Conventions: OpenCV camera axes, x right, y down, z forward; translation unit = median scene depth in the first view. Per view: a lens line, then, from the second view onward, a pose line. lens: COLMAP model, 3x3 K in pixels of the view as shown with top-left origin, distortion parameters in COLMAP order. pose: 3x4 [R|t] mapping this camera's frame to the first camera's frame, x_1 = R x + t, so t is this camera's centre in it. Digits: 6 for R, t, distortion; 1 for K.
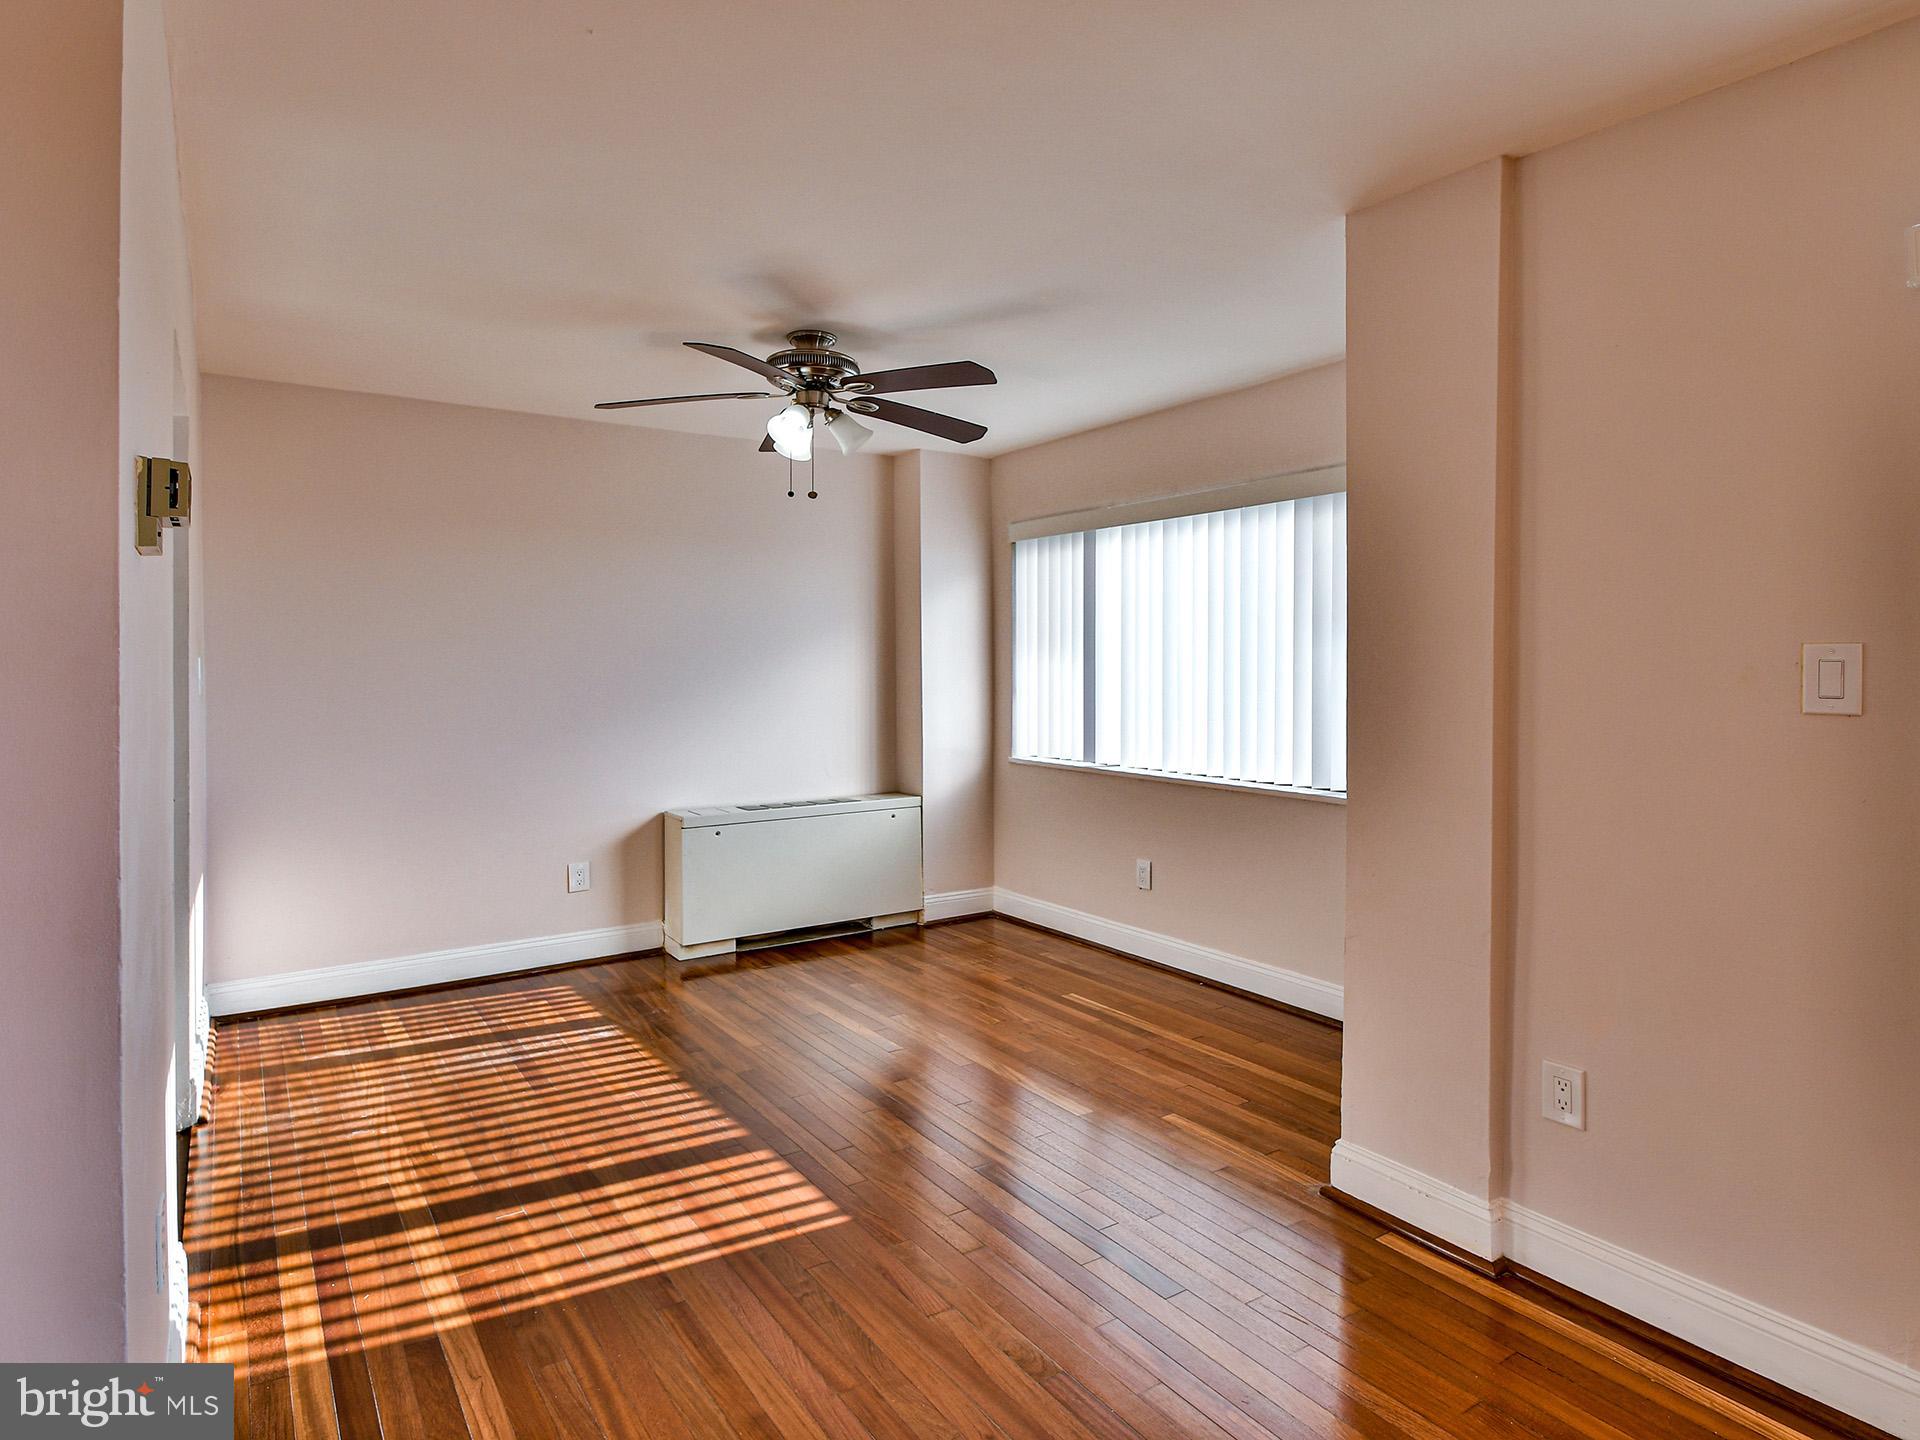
lens RADIAL K [[1011.9, 0, 965.3], [0, 1011.9, 662.5], [0, 0, 1]] dist [0.002772, -0.001077]
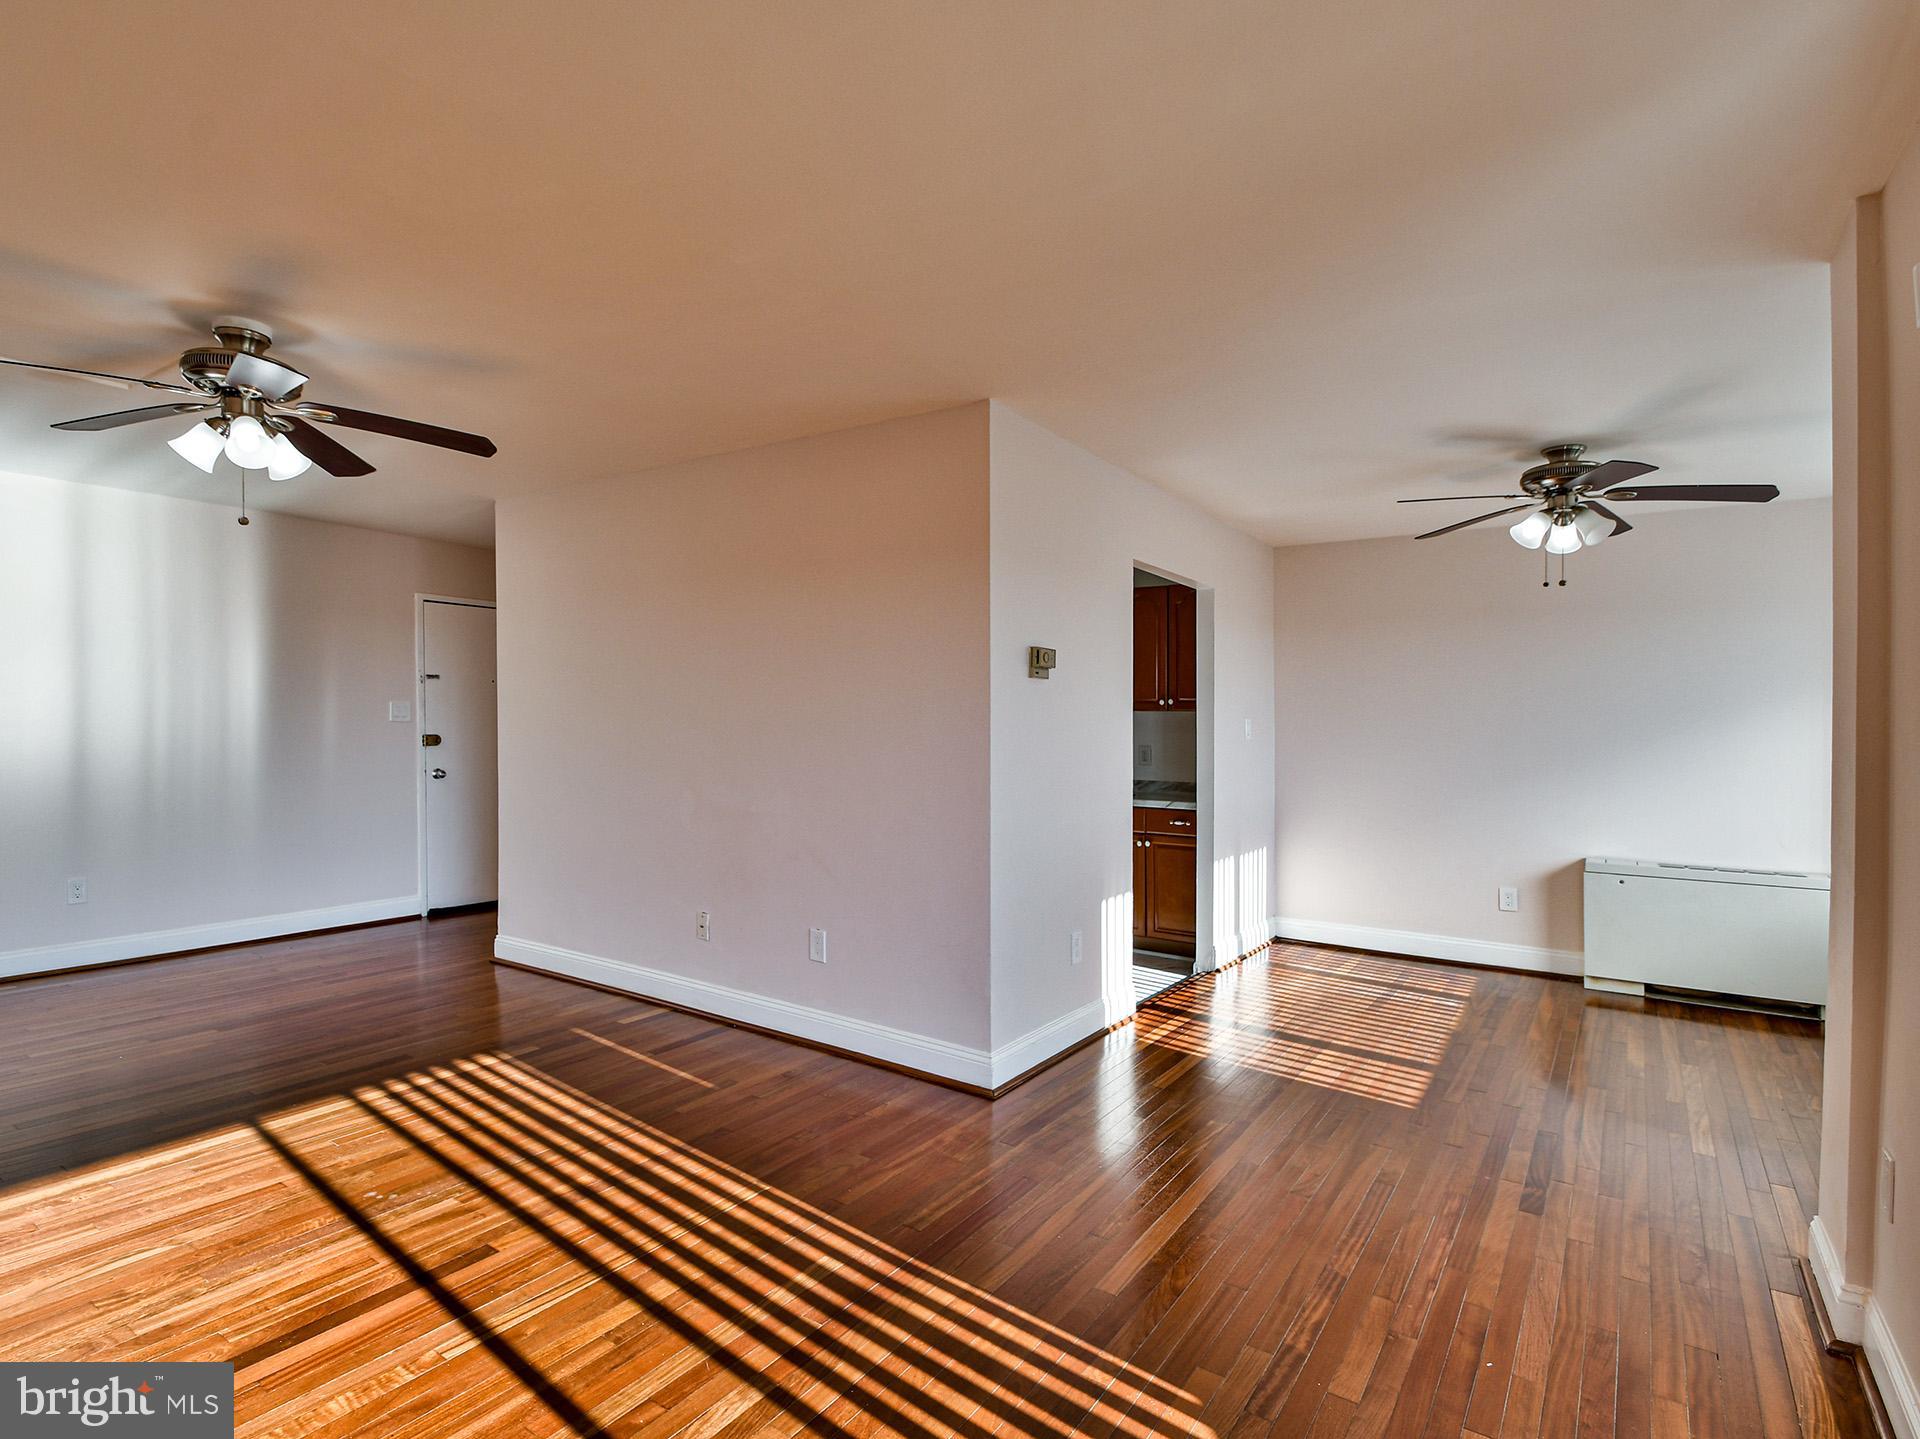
lens RADIAL K [[1062.0, 0, 960.0], [0, 1062.0, 719.5], [0, 0, 1]] dist [0.003403, 0.001158]
pose [[0.341388, 0.001418, -0.939921, 0.706096], [-0.012969, 0.999911, -0.003201, 0.007390], [0.939833, 0.013282, 0.341376, -0.082383]]
